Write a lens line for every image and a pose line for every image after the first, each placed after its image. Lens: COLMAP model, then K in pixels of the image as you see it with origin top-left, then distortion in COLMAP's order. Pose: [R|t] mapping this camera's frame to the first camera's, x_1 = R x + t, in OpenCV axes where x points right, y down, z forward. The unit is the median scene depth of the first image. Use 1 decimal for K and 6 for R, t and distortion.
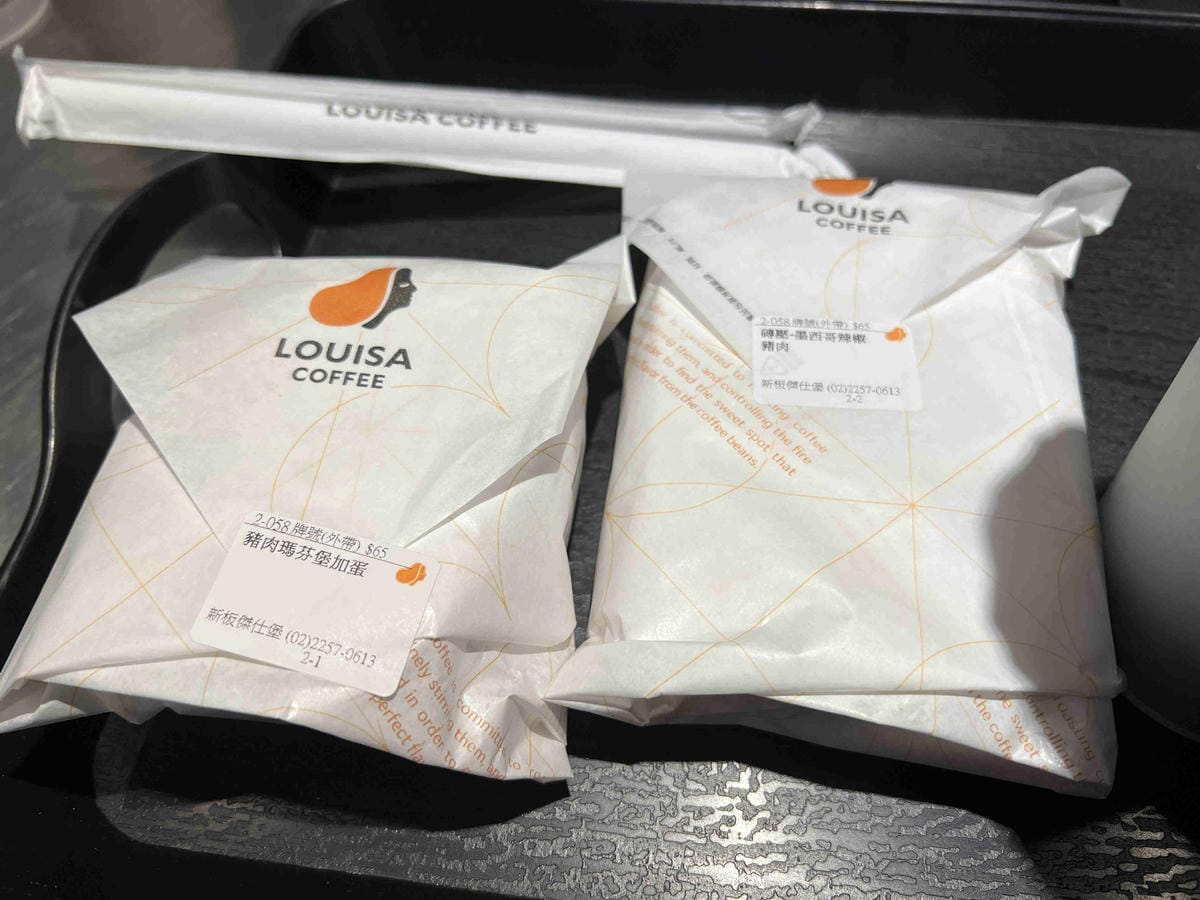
lens RADIAL K [[909.1, 0, 593.0], [0, 909.1, 446.8], [0, 0, 1]] dist [-0.000706, 0.000702]
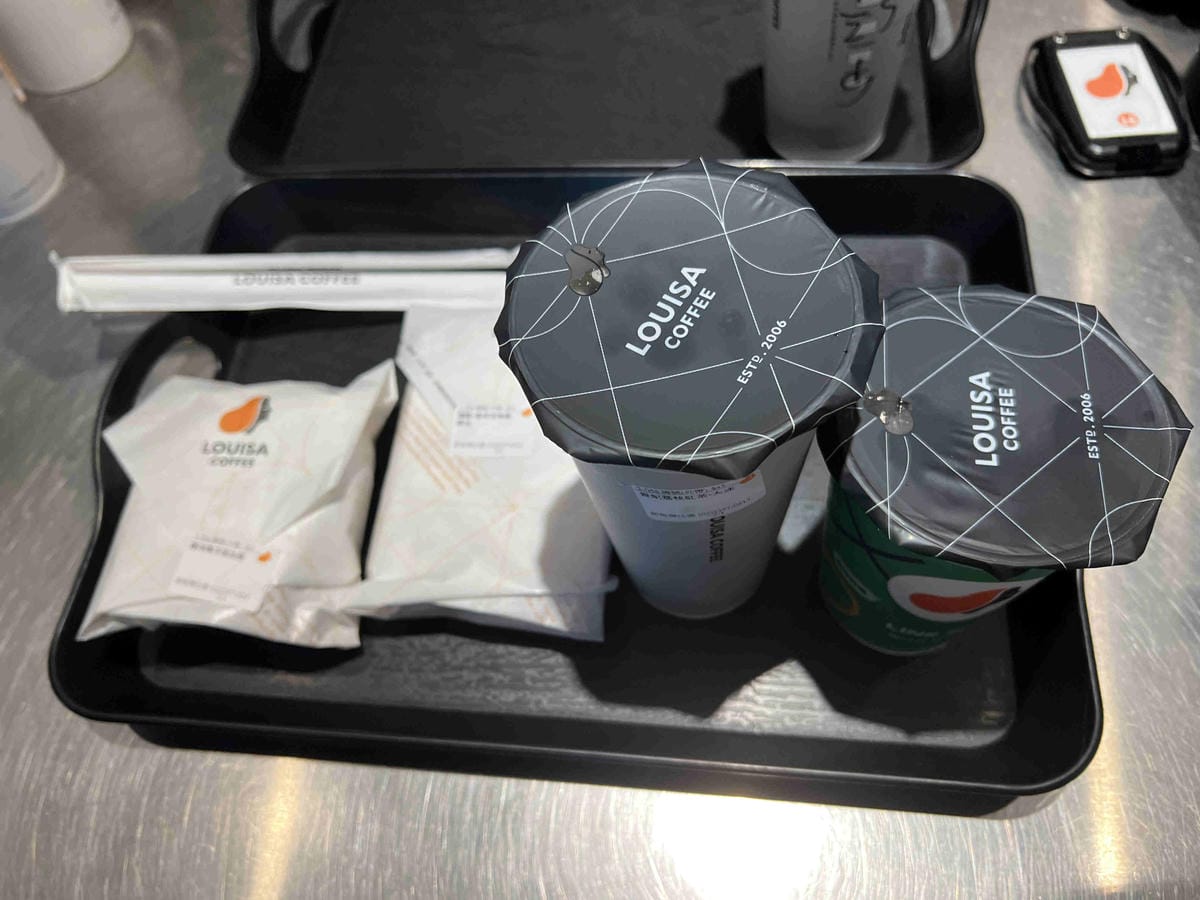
lens RADIAL K [[909.1, 0, 608.9], [0, 909.1, 449.7], [0, 0, 1]] dist [-0.000706, 0.000702]
pose [[0.997391, -0.062765, -0.035651, 0.652855], [0.065710, 0.993902, 0.088554, -0.234302], [0.029876, -0.090666, 0.995433, -1.031931]]
